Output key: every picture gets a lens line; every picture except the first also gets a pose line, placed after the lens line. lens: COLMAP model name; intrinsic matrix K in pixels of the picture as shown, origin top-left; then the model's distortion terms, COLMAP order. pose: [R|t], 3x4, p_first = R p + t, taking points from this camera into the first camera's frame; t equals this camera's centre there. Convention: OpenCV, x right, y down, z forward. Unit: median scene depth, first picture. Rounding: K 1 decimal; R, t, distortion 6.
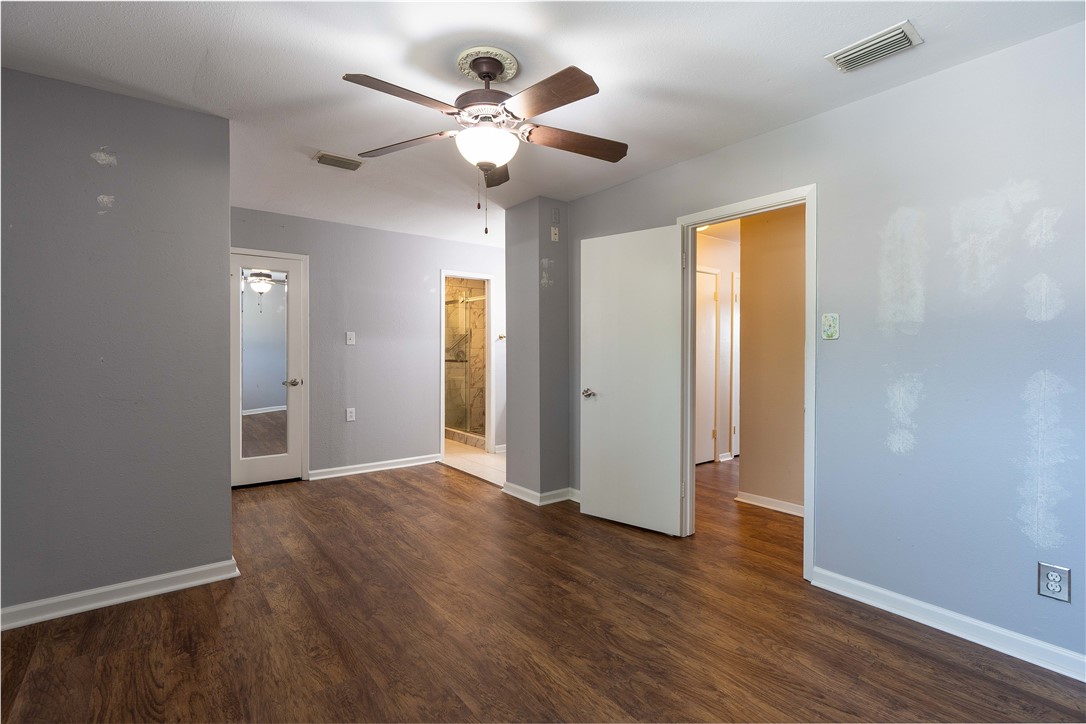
lens RADIAL K [[503.2, 0, 542.0], [0, 503.2, 356.2], [0, 0, 1]] dist [-0.011107, 0.000462]
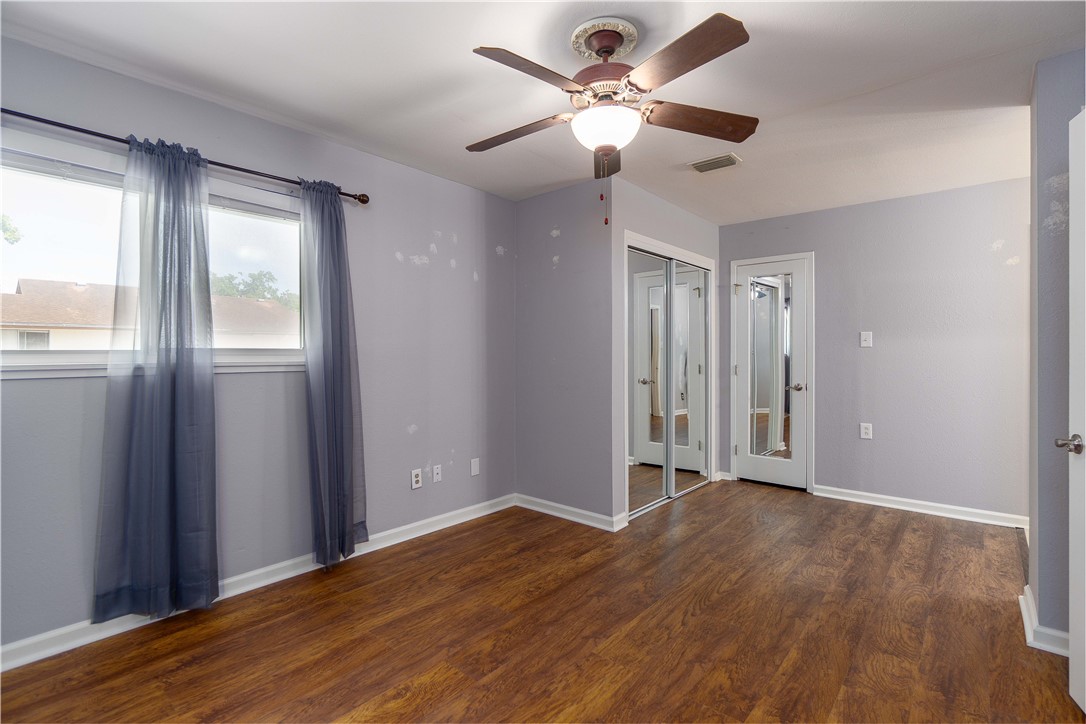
lens RADIAL K [[503.2, 0, 538.3], [0, 503.2, 358.1], [0, 0, 1]] dist [-0.011107, 0.000462]
pose [[0.191958, 0.008852, -0.981363, 0.460519], [-0.010649, 0.999919, 0.006937, -0.006167], [0.981345, 0.009119, 0.192036, 0.431325]]
